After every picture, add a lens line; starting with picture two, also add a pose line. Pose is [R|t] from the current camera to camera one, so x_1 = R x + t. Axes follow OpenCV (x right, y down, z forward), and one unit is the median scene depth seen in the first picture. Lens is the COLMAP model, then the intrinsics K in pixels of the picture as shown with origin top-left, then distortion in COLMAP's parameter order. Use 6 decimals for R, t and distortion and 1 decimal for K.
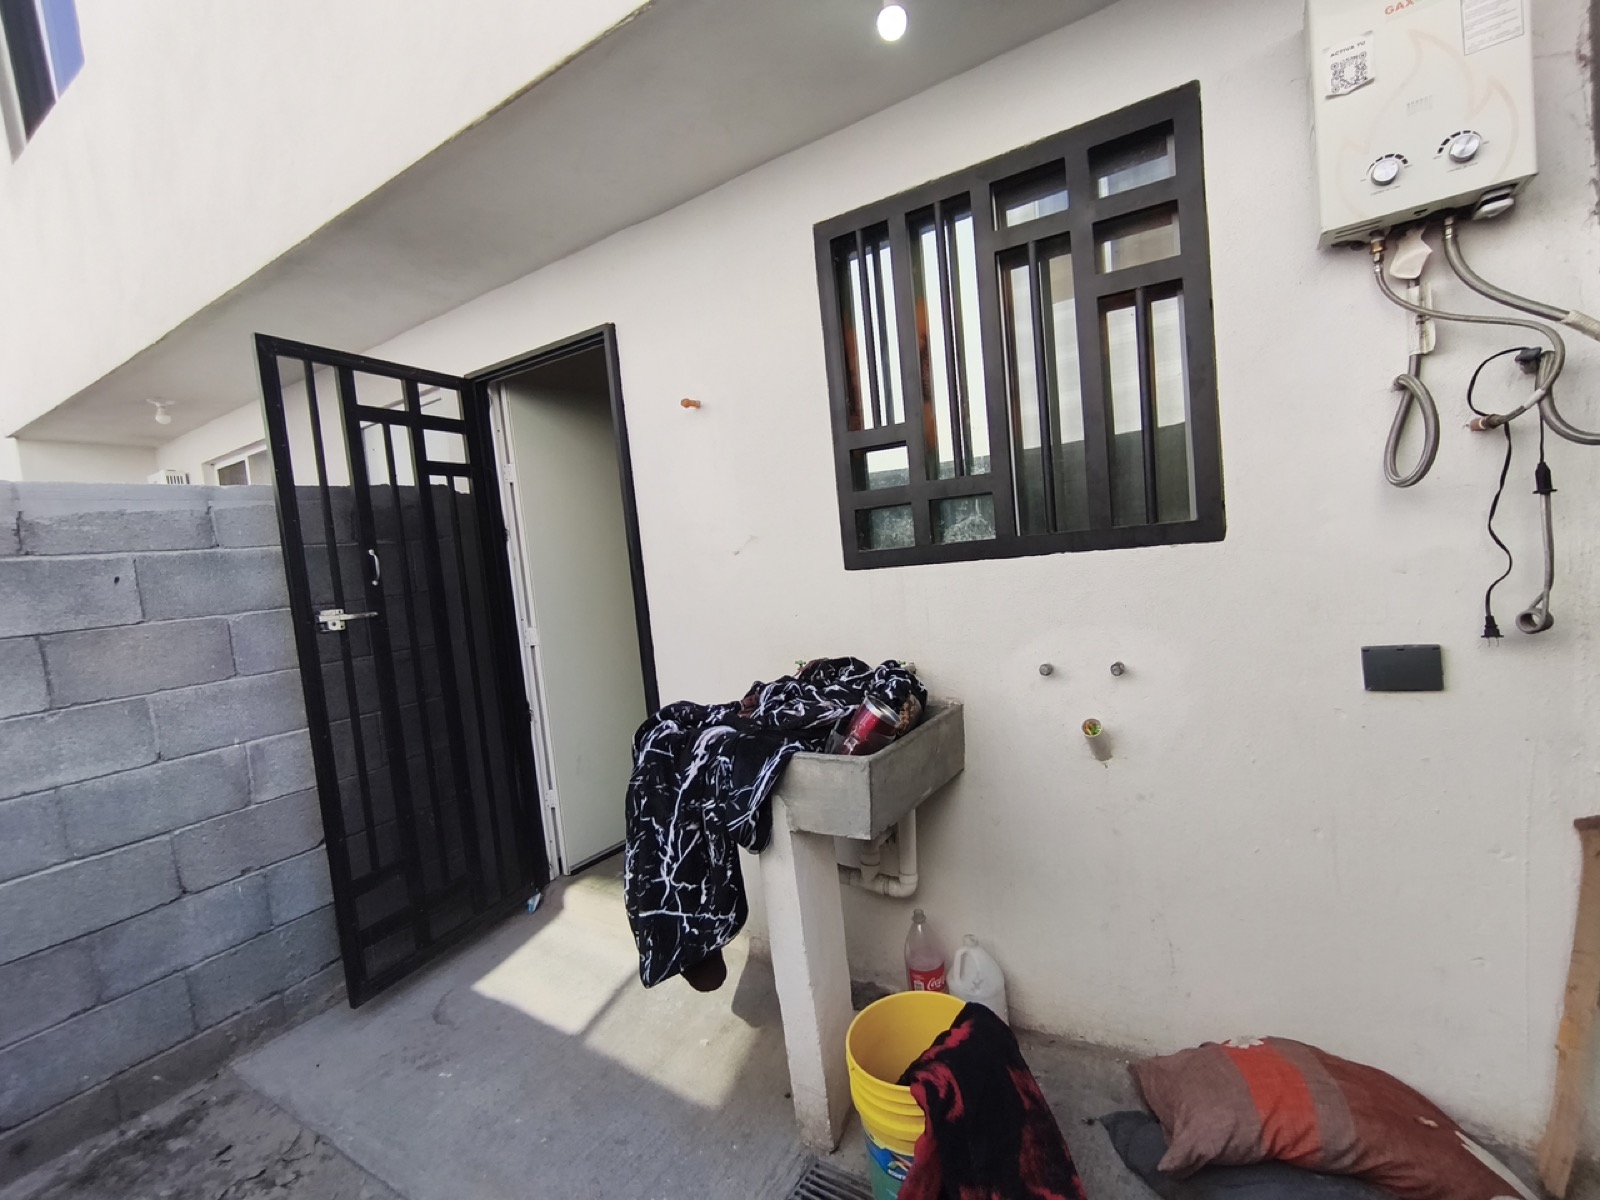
lens RADIAL K [[709.3, 0, 808.3], [0, 709.3, 600.3], [0, 0, 1]] dist [0.011846, 0.000220]
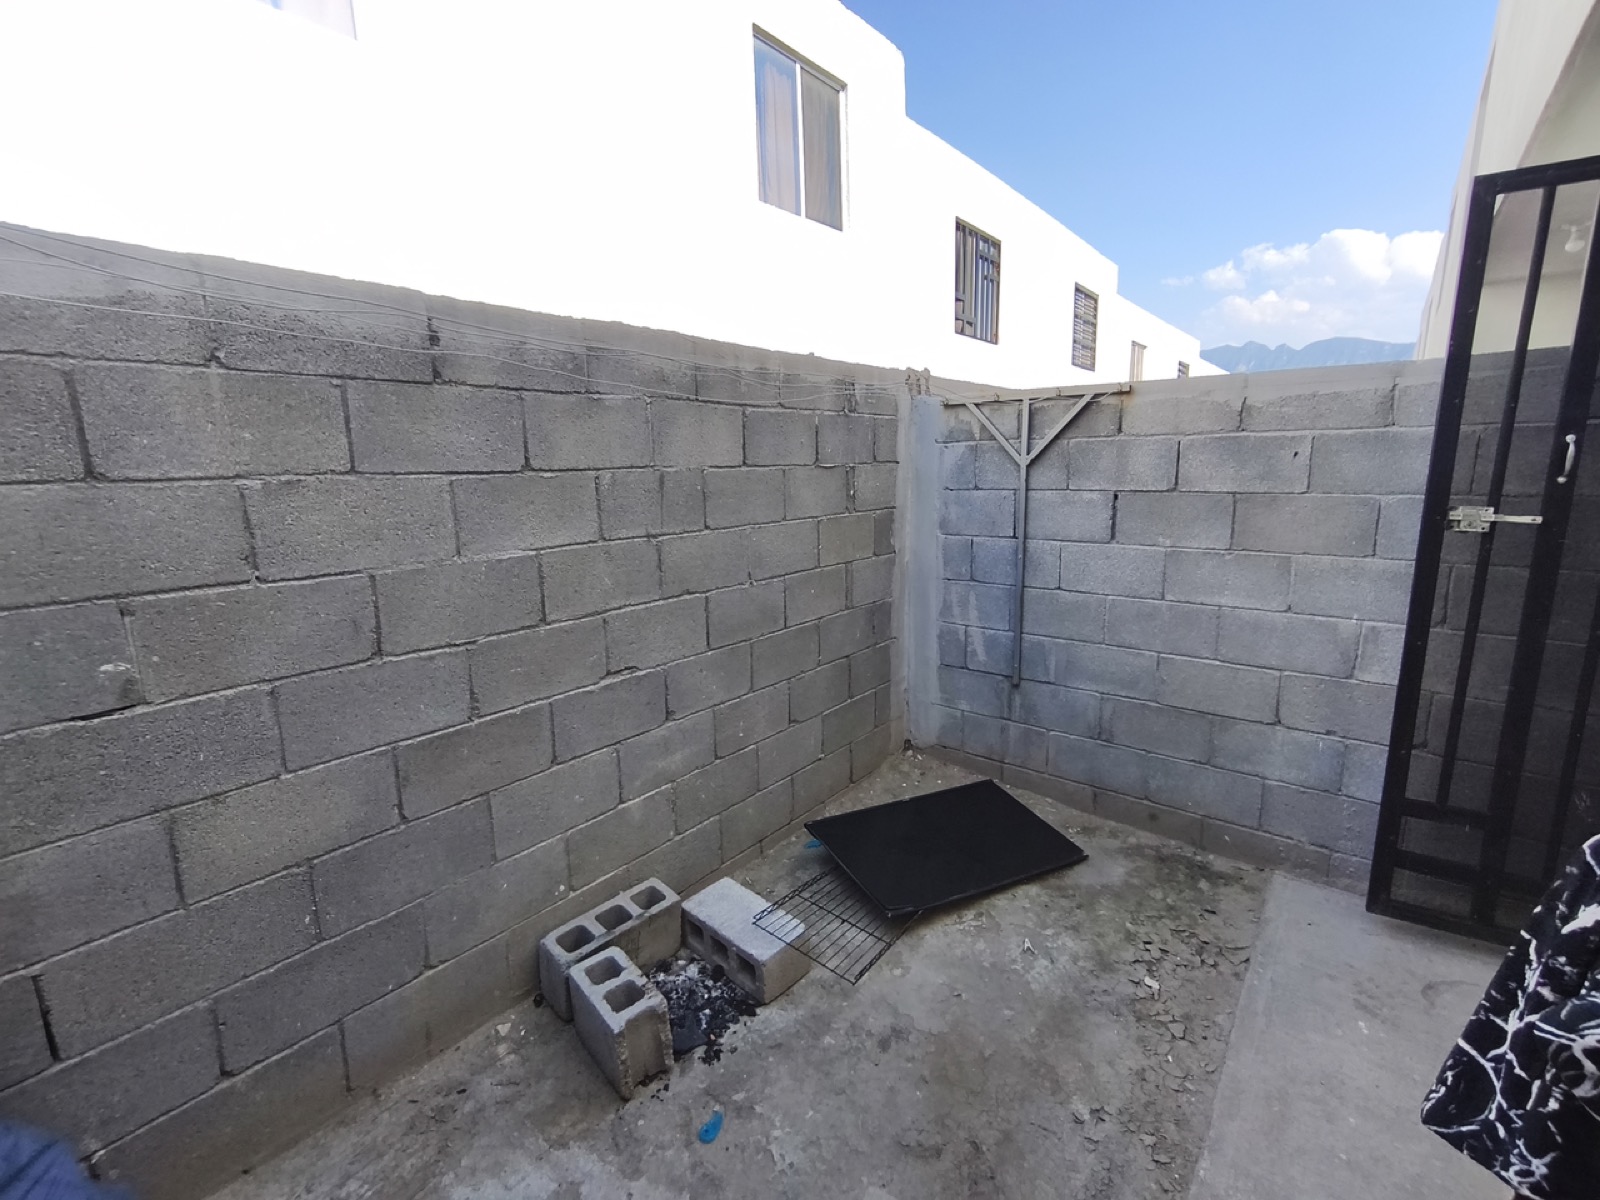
lens RADIAL K [[709.3, 0, 808.3], [0, 709.3, 600.3], [0, 0, 1]] dist [0.011846, 0.000220]
pose [[-0.110906, 0.295944, -0.948745, 0.293920], [-0.043852, 0.952247, 0.302163, -0.115101], [0.992863, 0.075116, -0.092632, 0.324507]]
